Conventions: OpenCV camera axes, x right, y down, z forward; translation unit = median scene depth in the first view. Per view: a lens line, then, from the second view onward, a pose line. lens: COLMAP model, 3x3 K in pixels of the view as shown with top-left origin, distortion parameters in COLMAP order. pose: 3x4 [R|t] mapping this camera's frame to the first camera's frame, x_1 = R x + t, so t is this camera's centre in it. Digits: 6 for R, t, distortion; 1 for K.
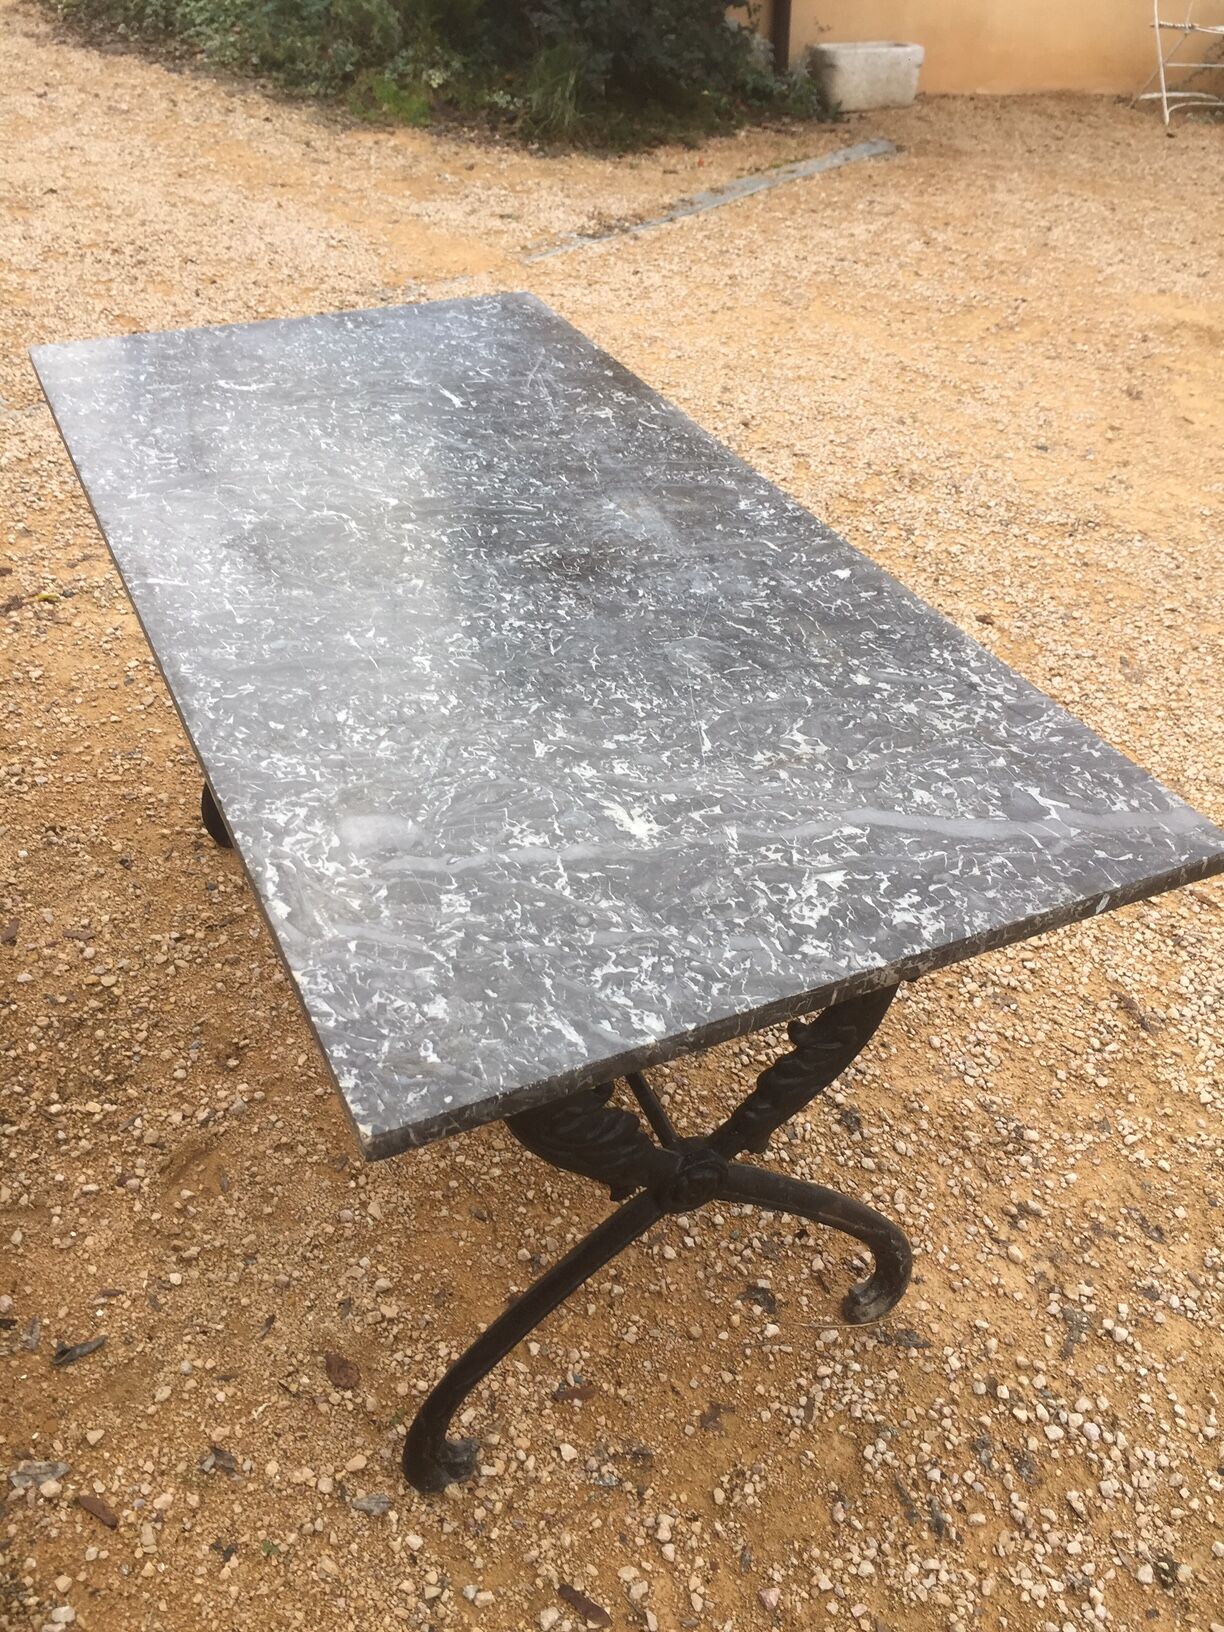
lens RADIAL K [[1407.6, 0, 620.8], [0, 1407.6, 822.5], [0, 0, 1]] dist [0.073534, -0.106171]
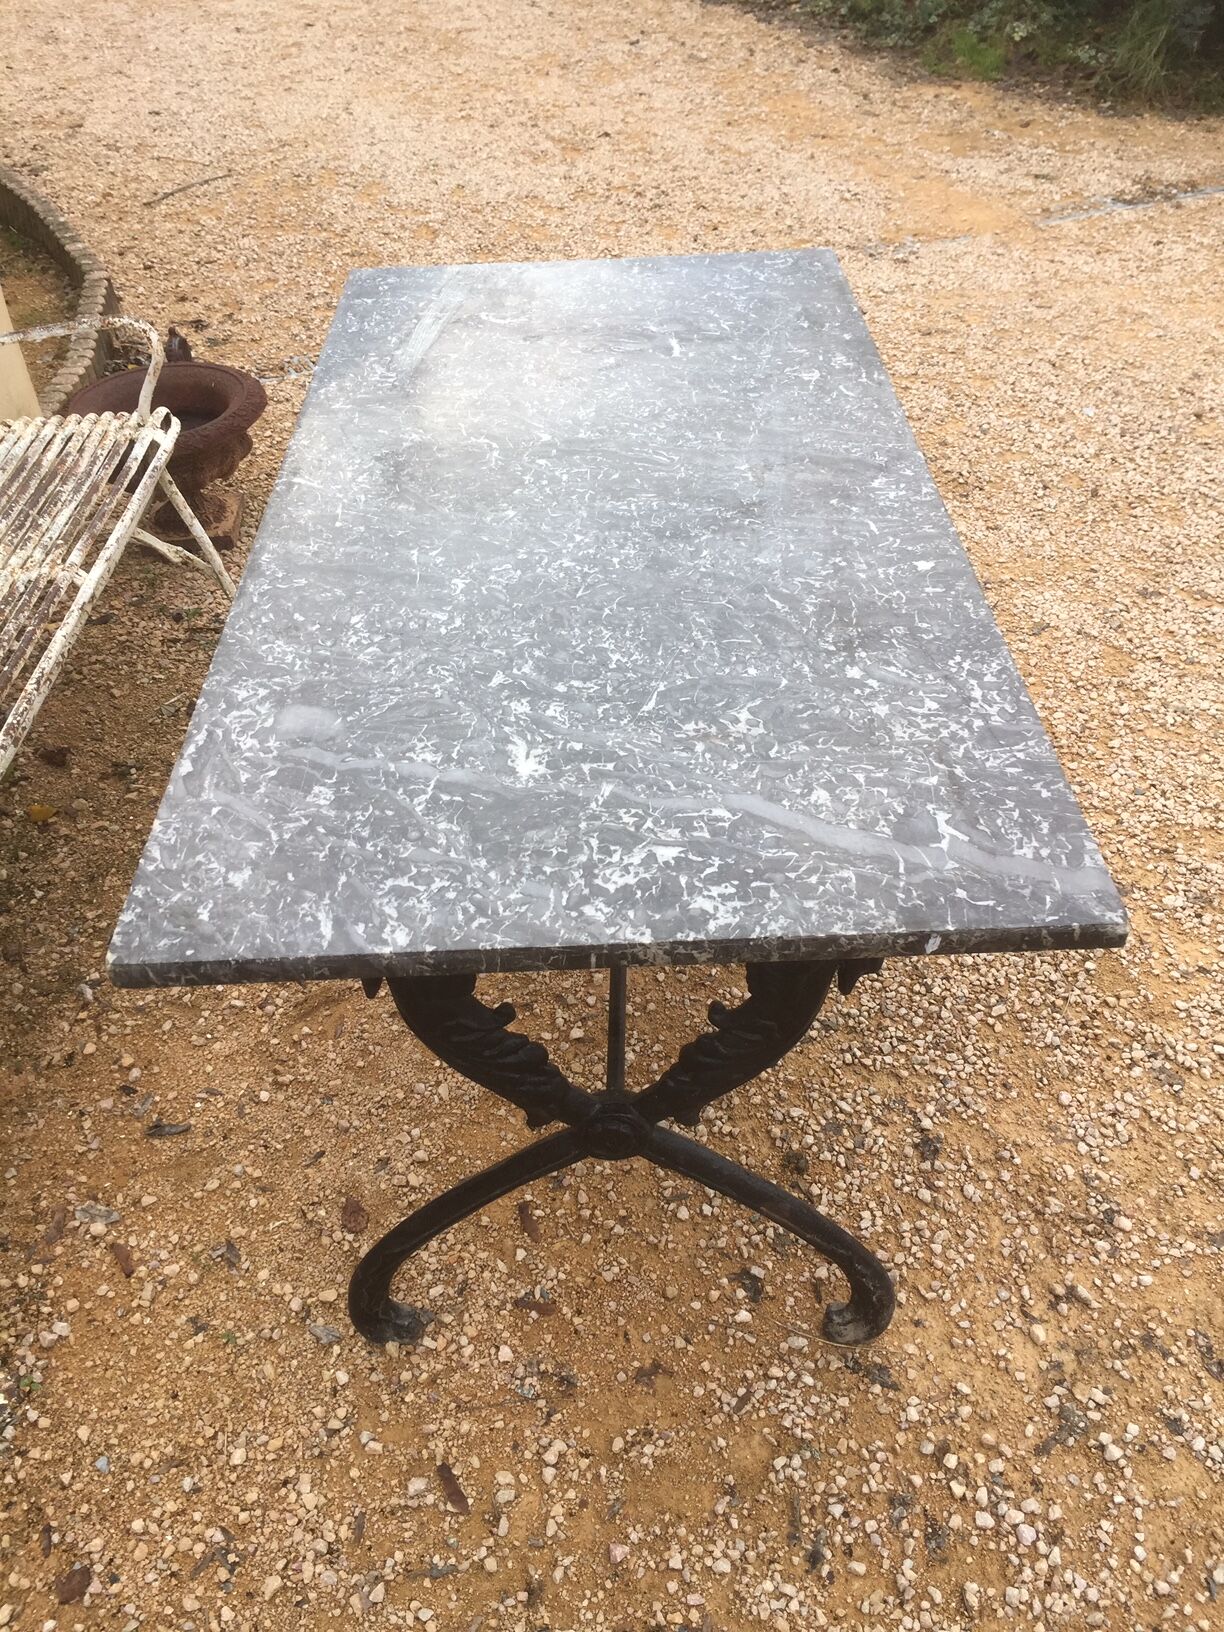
lens RADIAL K [[1407.6, 0, 611.0], [0, 1407.6, 820.1], [0, 0, 1]] dist [0.073534, -0.106171]
pose [[0.908757, 0.212836, -0.358972, 0.311980], [-0.203613, 0.976971, 0.063795, -0.025334], [0.364283, 0.015118, 0.931165, 0.041723]]
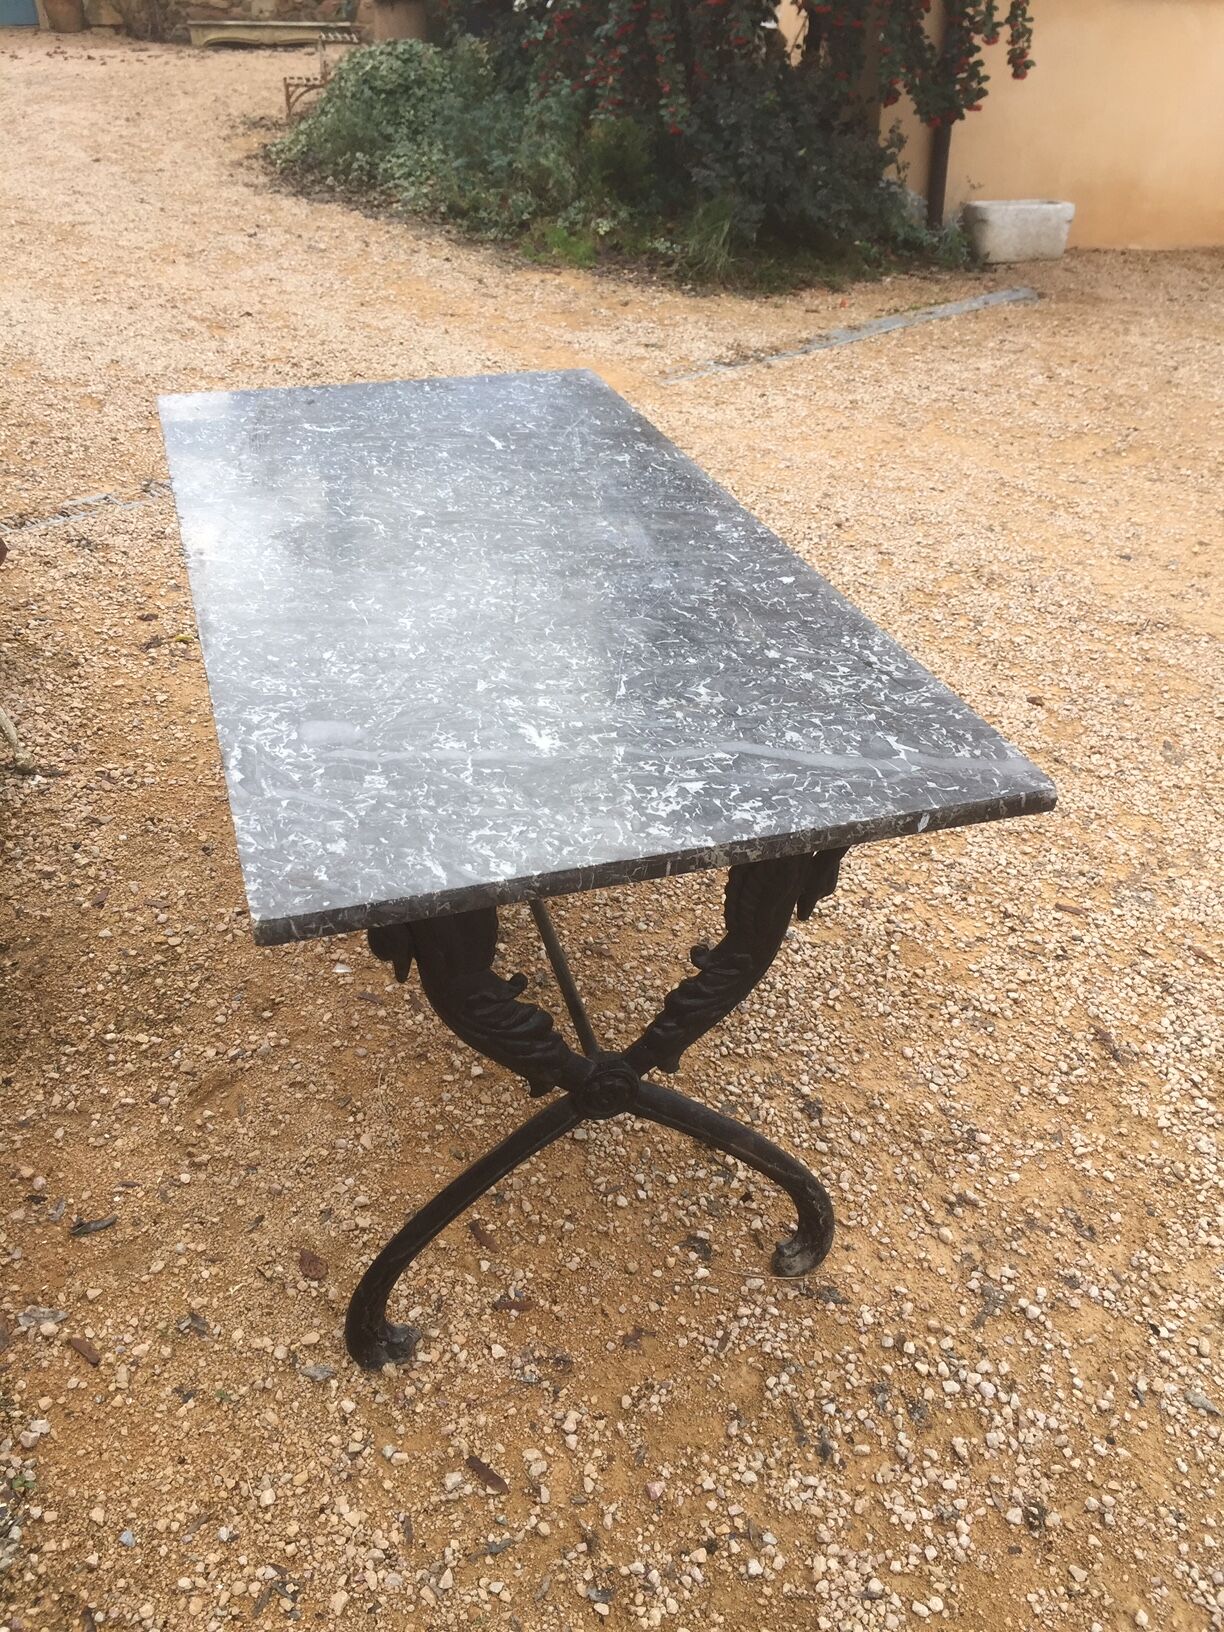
lens RADIAL K [[1407.6, 0, 617.9], [0, 1407.6, 823.6], [0, 0, 1]] dist [0.073534, -0.106171]
pose [[0.991018, 0.061019, -0.118992, 0.154298], [-0.072150, 0.993179, -0.091596, 0.122950], [0.112592, 0.099358, 0.988661, -0.117456]]
